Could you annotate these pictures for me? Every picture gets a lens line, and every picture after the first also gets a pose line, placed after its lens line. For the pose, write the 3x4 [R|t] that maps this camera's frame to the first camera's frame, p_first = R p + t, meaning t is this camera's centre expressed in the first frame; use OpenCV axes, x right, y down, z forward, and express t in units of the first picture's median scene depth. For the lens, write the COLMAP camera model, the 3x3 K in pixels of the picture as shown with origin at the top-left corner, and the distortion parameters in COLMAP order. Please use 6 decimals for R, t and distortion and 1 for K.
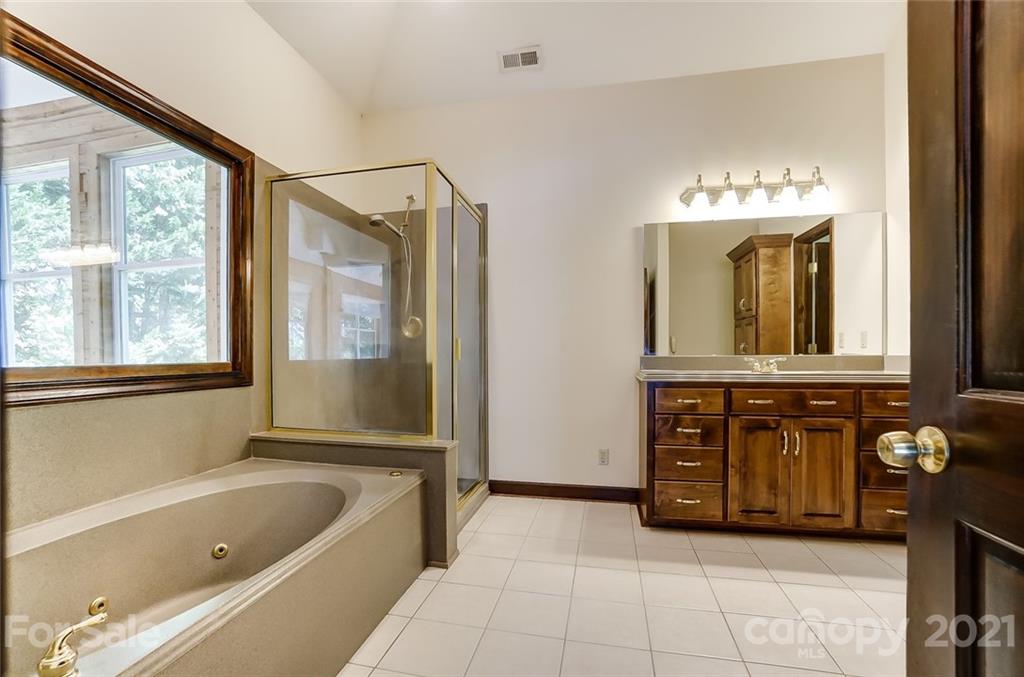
lens RADIAL K [[452.3, 0, 496.9], [0, 452.3, 336.9], [0, 0, 1]] dist [-0.062433, 0.021489]
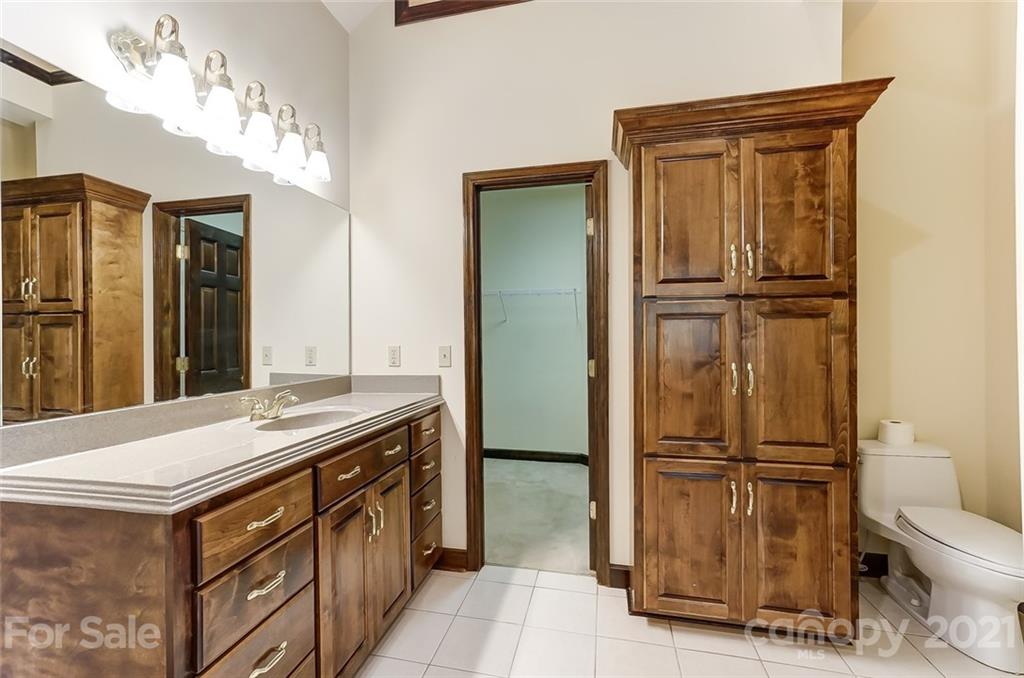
lens RADIAL K [[452.3, 0, 496.9], [0, 452.3, 337.4], [0, 0, 1]] dist [-0.062433, 0.021489]
pose [[-0.011188, 0.000044, 0.999937, -0.005078], [-0.014857, 0.999890, -0.000210, -0.023811], [-0.999827, -0.014859, -0.011186, 0.493859]]
